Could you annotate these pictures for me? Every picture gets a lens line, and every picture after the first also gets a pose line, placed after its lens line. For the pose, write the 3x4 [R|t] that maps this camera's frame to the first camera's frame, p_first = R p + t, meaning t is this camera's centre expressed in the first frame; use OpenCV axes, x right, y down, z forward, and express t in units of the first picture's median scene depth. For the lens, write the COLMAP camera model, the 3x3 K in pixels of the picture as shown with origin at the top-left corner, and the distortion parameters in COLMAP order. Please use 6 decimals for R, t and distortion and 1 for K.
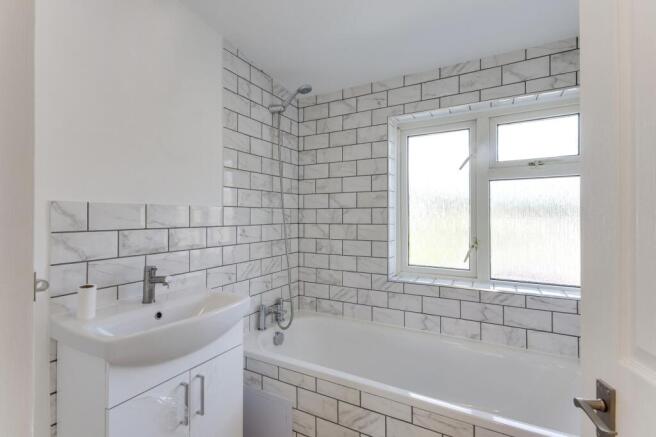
lens RADIAL K [[319.9, 0, 324.9], [0, 319.9, 215.2], [0, 0, 1]] dist [0.001202, -0.002587]
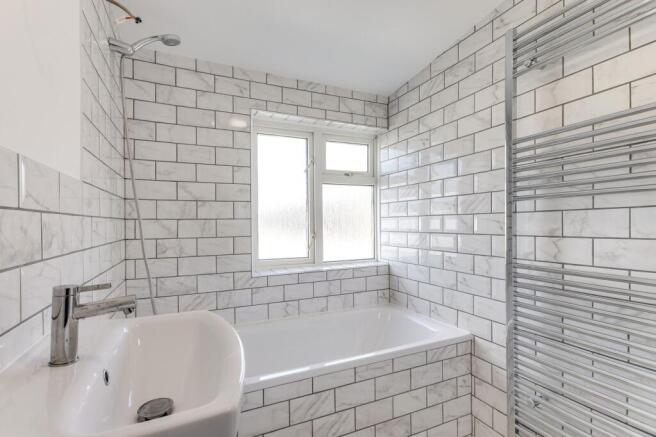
lens RADIAL K [[312.4, 0, 327.6], [0, 312.4, 221.8], [0, 0, 1]] dist [0.012250, -0.000316]
pose [[0.571936, -0.000949, 0.820298, -0.449909], [0.011708, 0.999907, -0.007006, 0.046692], [-0.820215, 0.013612, 0.571894, 0.265153]]
